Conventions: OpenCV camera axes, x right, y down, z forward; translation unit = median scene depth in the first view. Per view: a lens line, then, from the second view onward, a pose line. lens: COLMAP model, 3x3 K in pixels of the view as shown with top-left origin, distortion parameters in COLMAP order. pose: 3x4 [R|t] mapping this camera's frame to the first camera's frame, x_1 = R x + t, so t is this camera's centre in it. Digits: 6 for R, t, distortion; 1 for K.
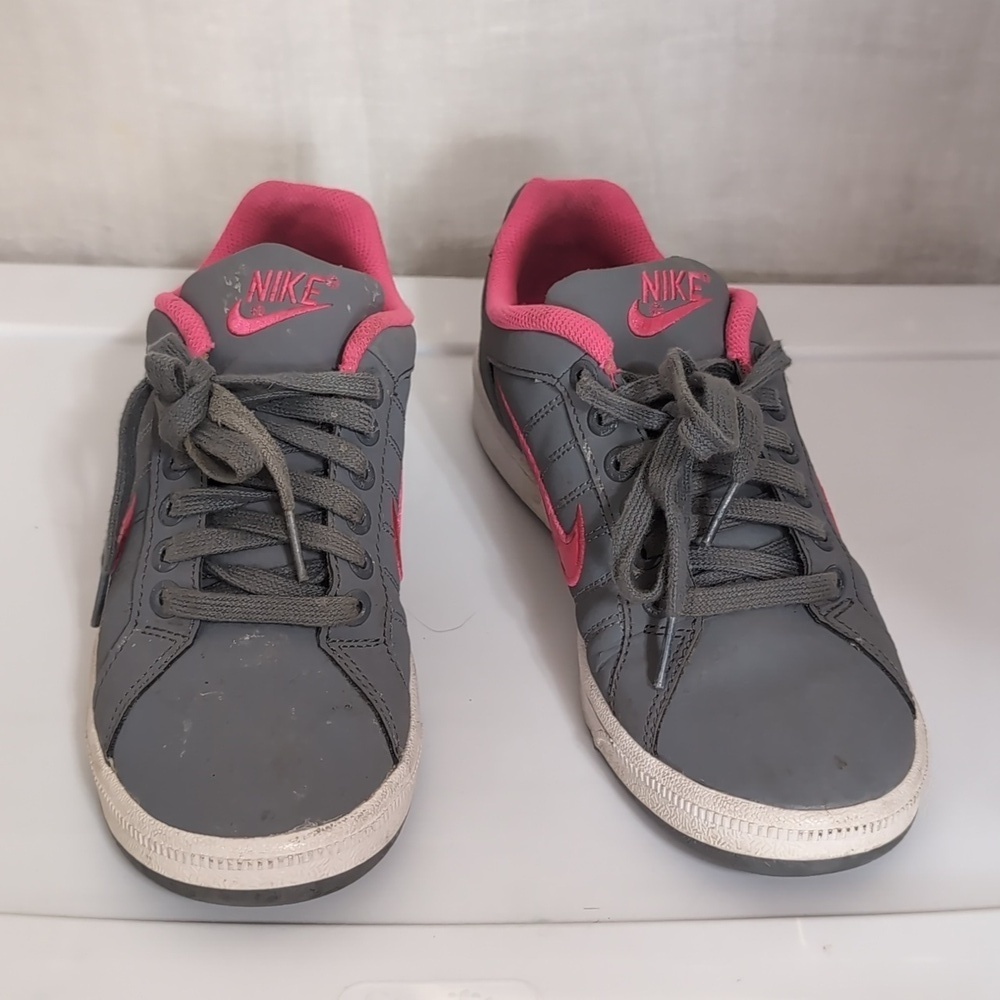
lens RADIAL K [[1683.8, 0, 500.0], [0, 1683.8, 500.0], [0, 0, 1]] dist [0.335709, -2.008269]
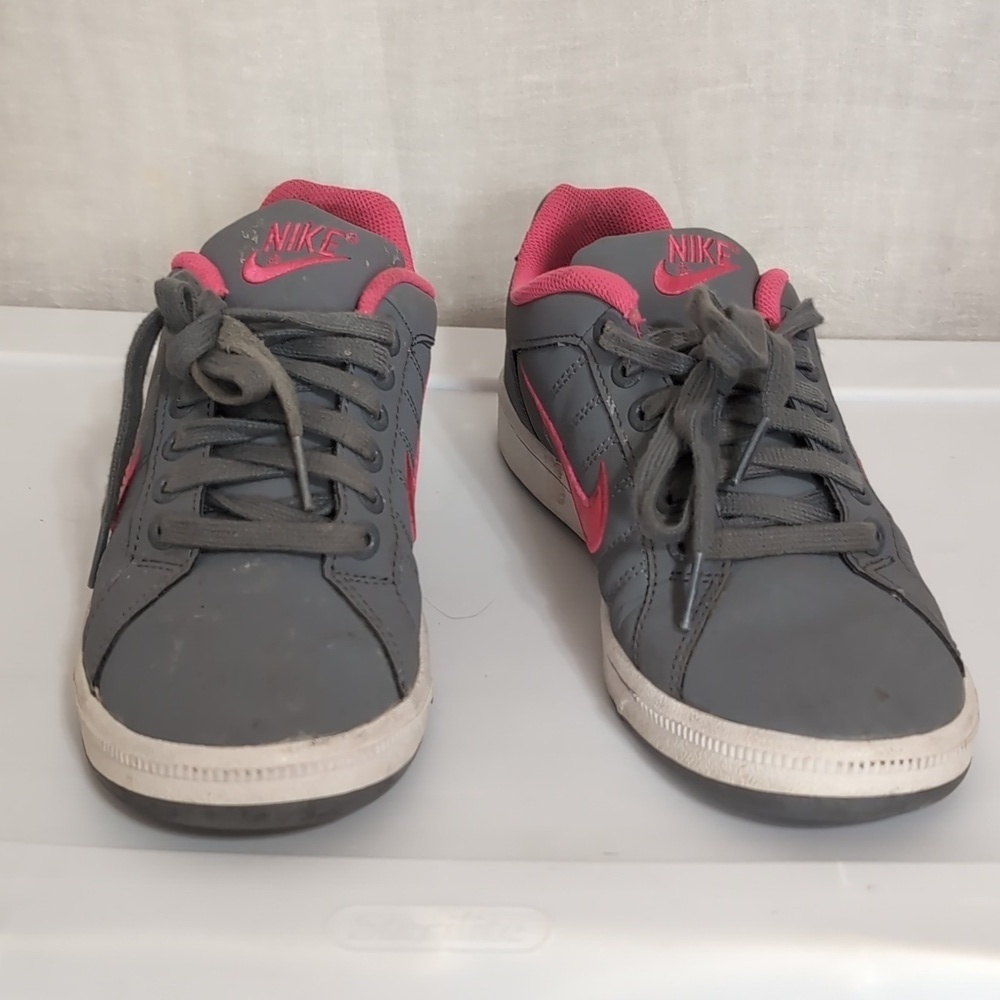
lens RADIAL K [[1683.8, 0, 500.0], [0, 1683.8, 500.0], [0, 0, 1]] dist [0.335709, -2.008269]
pose [[0.999515, 0.009811, -0.029551, 0.018284], [-0.014846, 0.984403, -0.175302, 0.200305], [0.027370, 0.175656, 0.984071, 0.065628]]
